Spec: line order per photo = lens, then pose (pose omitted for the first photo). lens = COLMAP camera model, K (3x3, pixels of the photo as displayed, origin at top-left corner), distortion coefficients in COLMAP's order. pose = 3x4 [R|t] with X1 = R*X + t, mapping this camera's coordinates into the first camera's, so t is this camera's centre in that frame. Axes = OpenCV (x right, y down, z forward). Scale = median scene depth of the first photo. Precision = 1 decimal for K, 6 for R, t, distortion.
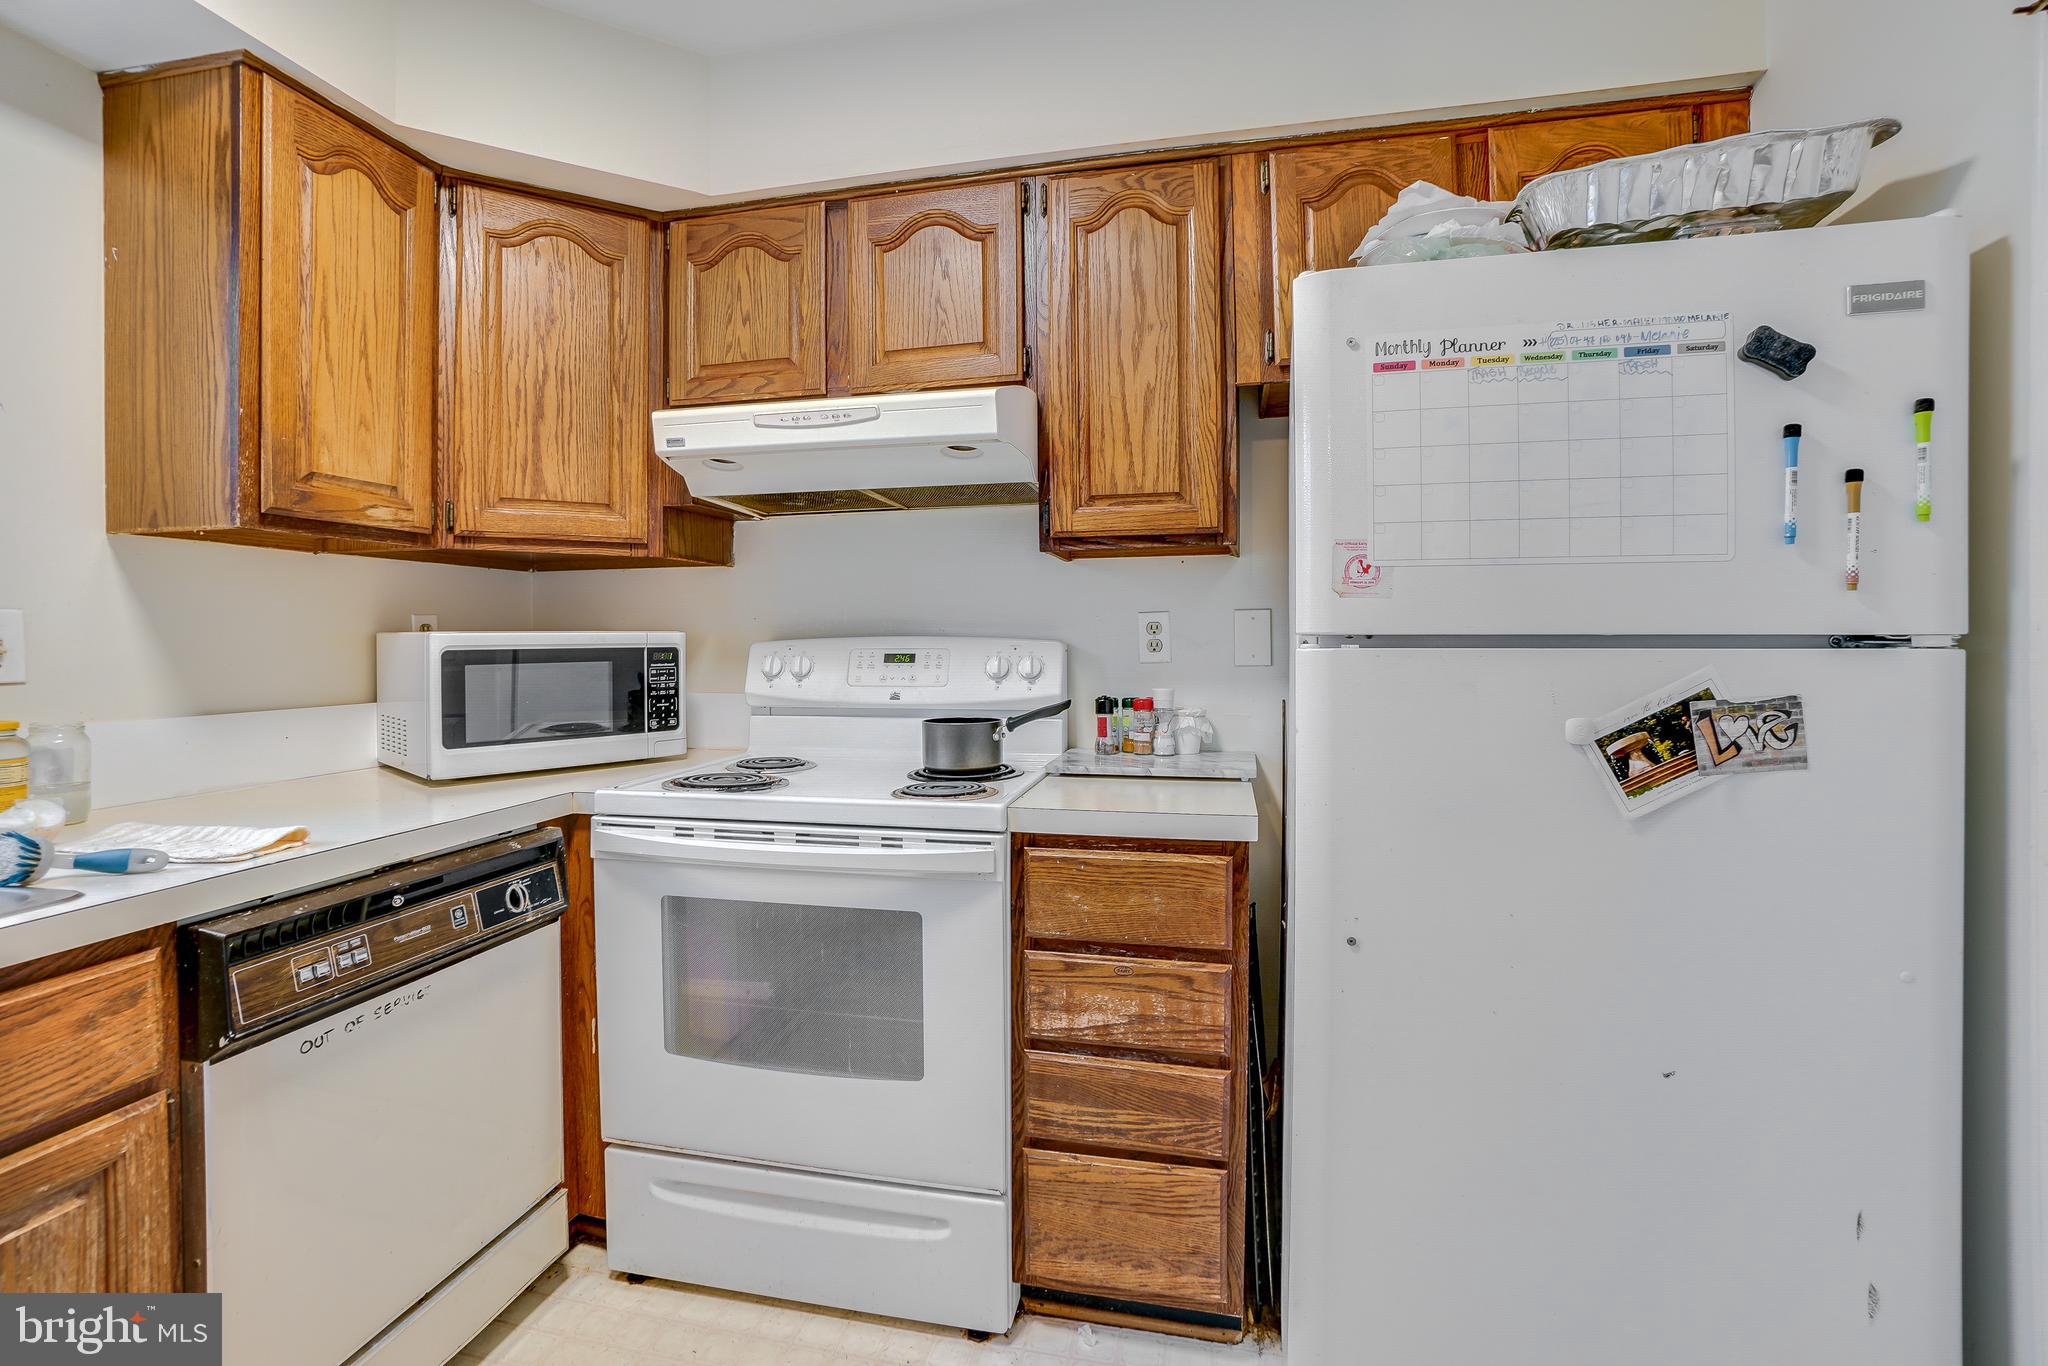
lens RADIAL K [[920.4, 0, 1026.6], [0, 920.4, 659.0], [0, 0, 1]] dist [-0.069736, 0.020789]
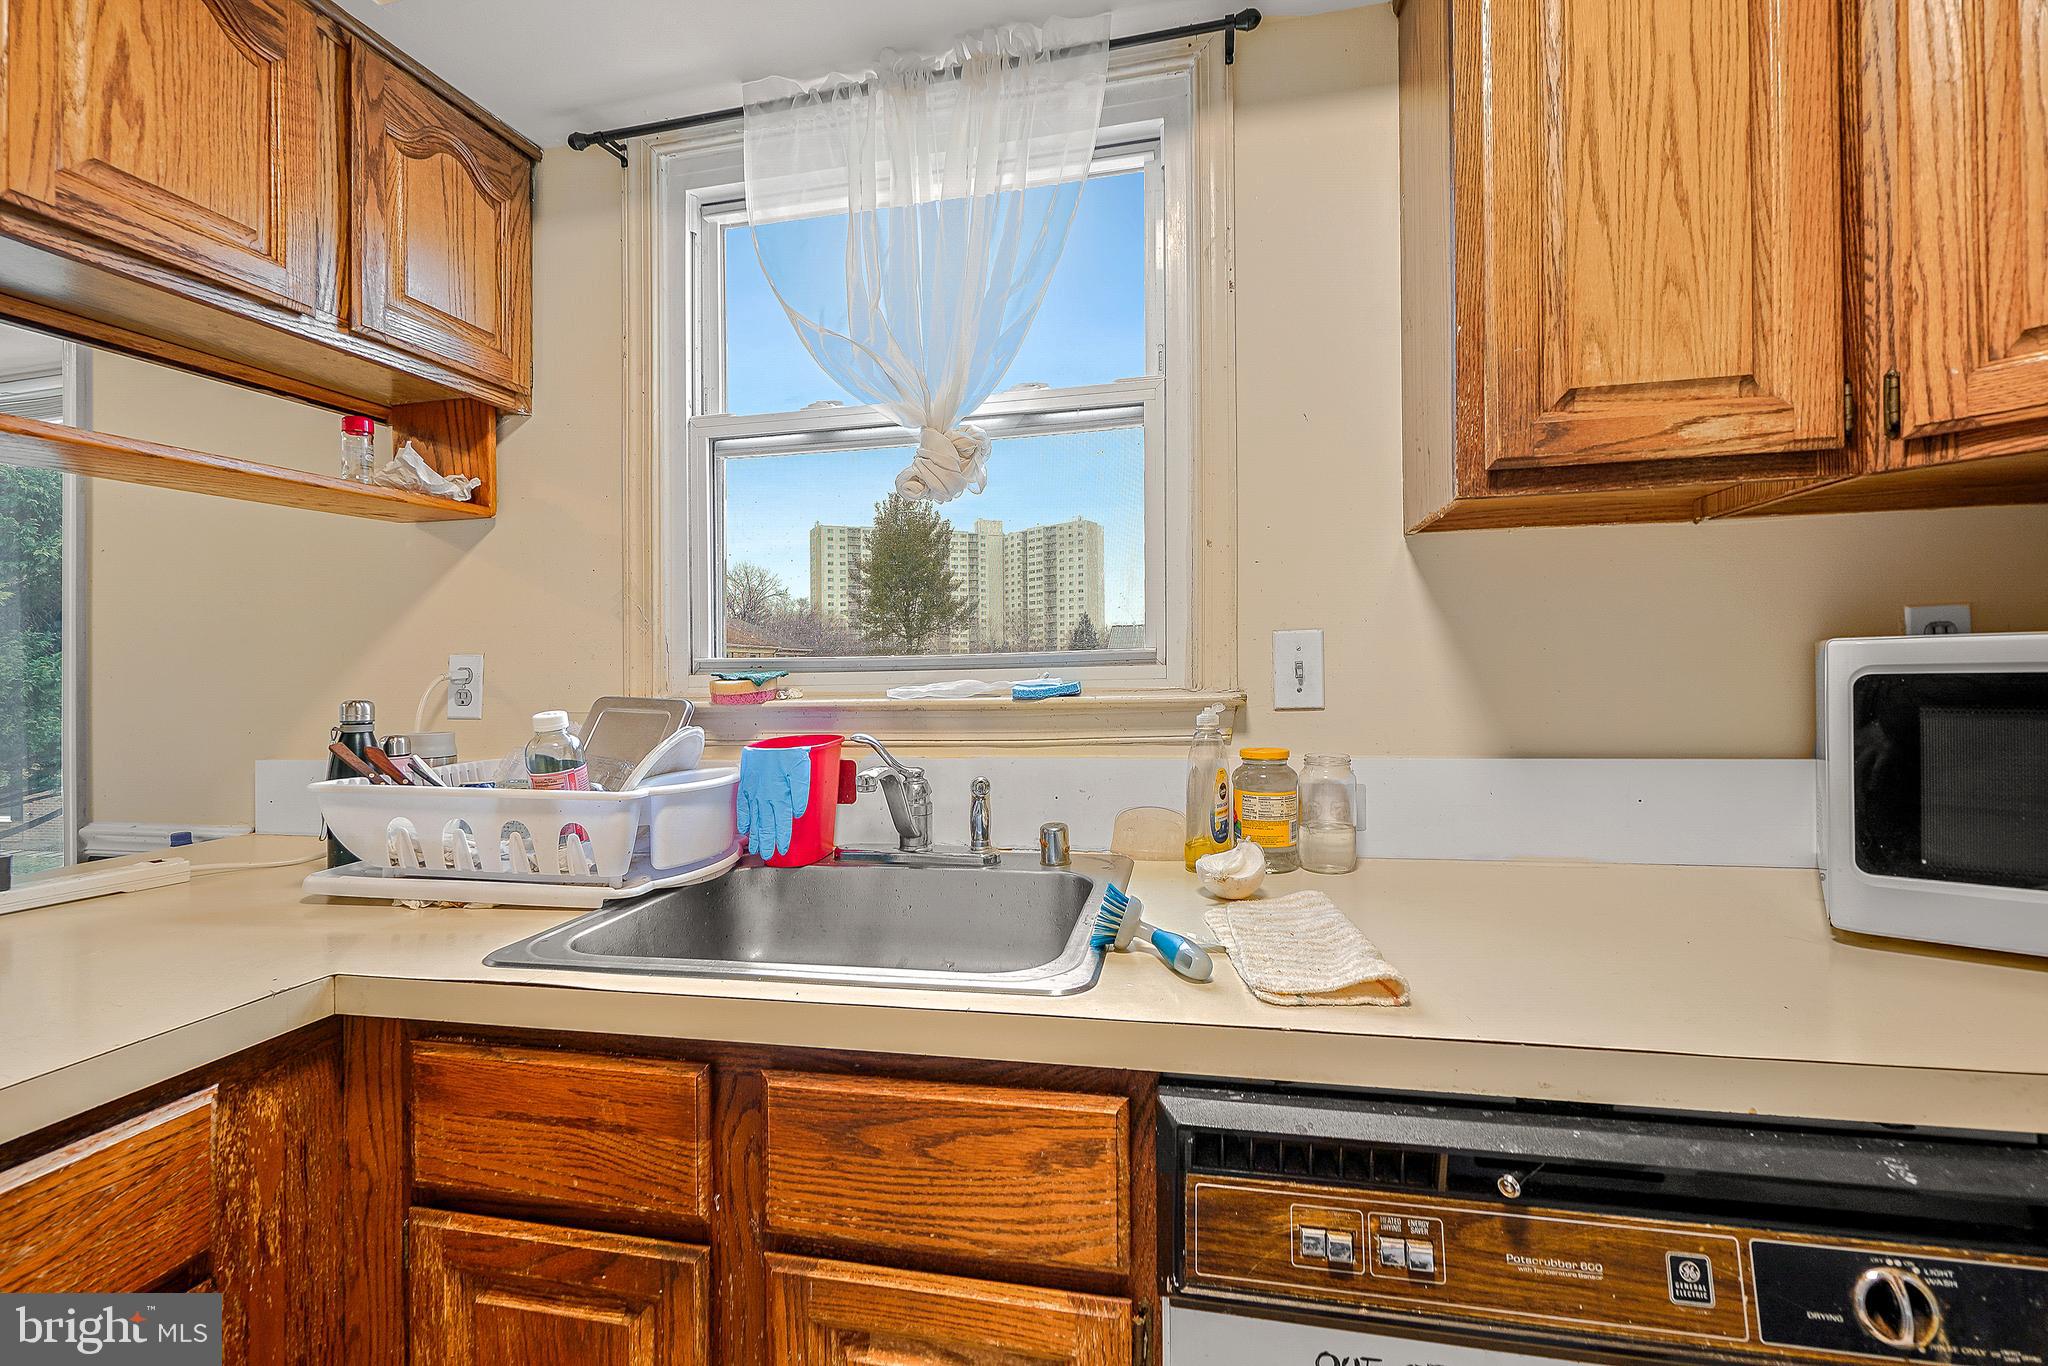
lens RADIAL K [[907.2, 0, 1026.5], [0, 907.2, 665.2], [0, 0, 1]] dist [-0.004671, -0.000229]
pose [[-0.002554, -0.002514, -0.999994, -0.150880], [-0.002257, 0.999994, -0.002509, -0.012869], [0.999994, 0.002250, -0.002559, 0.551074]]
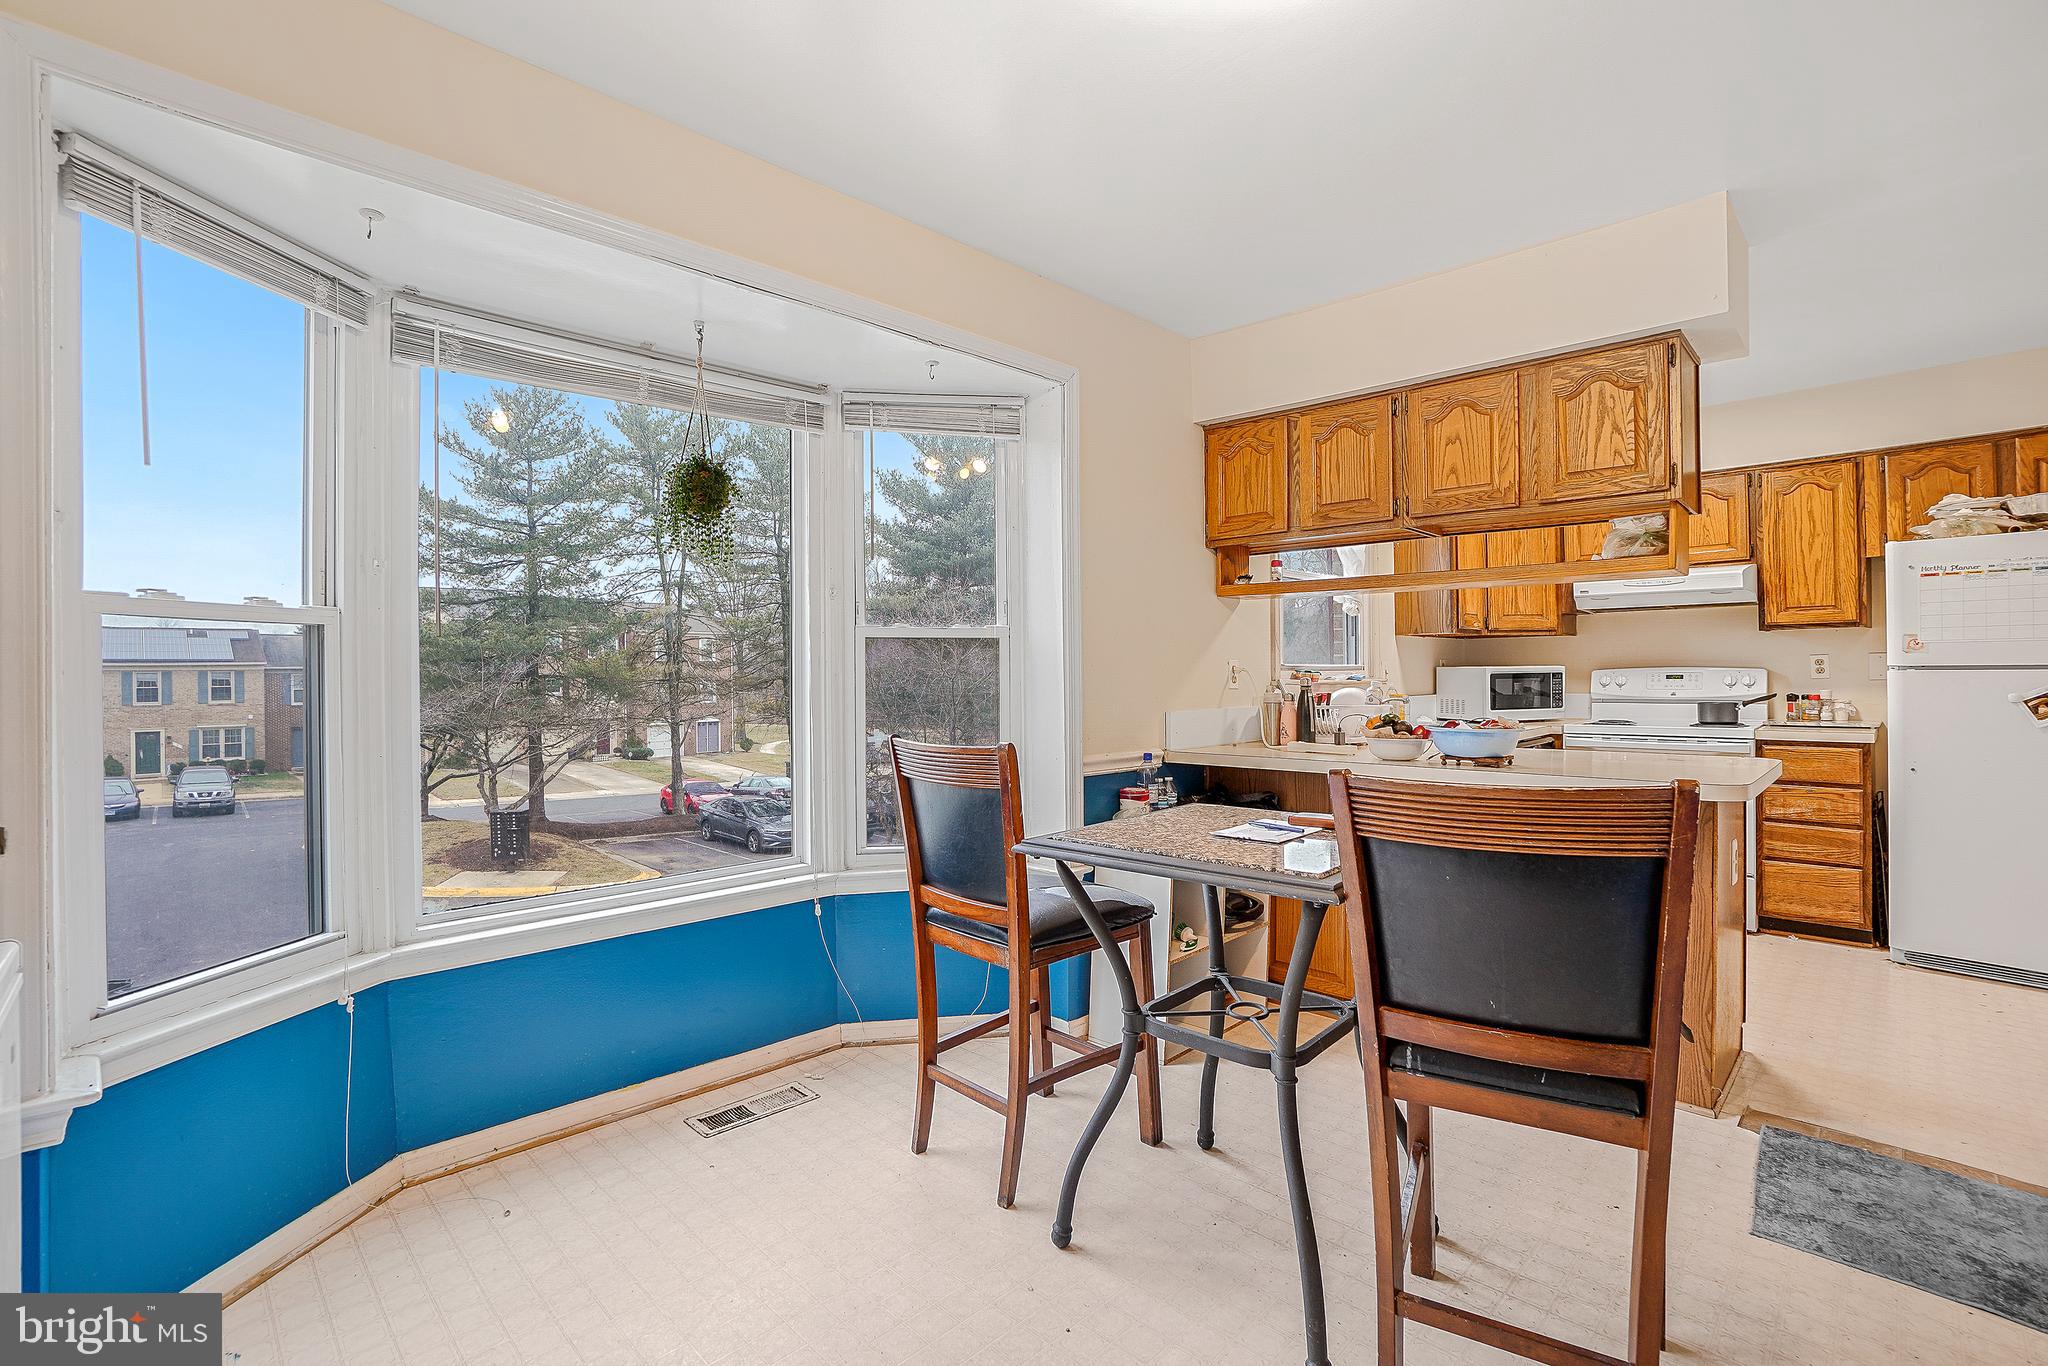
lens RADIAL K [[910.2, 0, 1033.0], [0, 910.2, 671.8], [0, 0, 1]] dist [-0.010915, -0.000823]
pose [[0.847985, -0.004287, -0.530002, -0.418907], [-0.006204, 0.999819, -0.018012, 0.052207], [0.529983, 0.018562, 0.847805, -2.436436]]
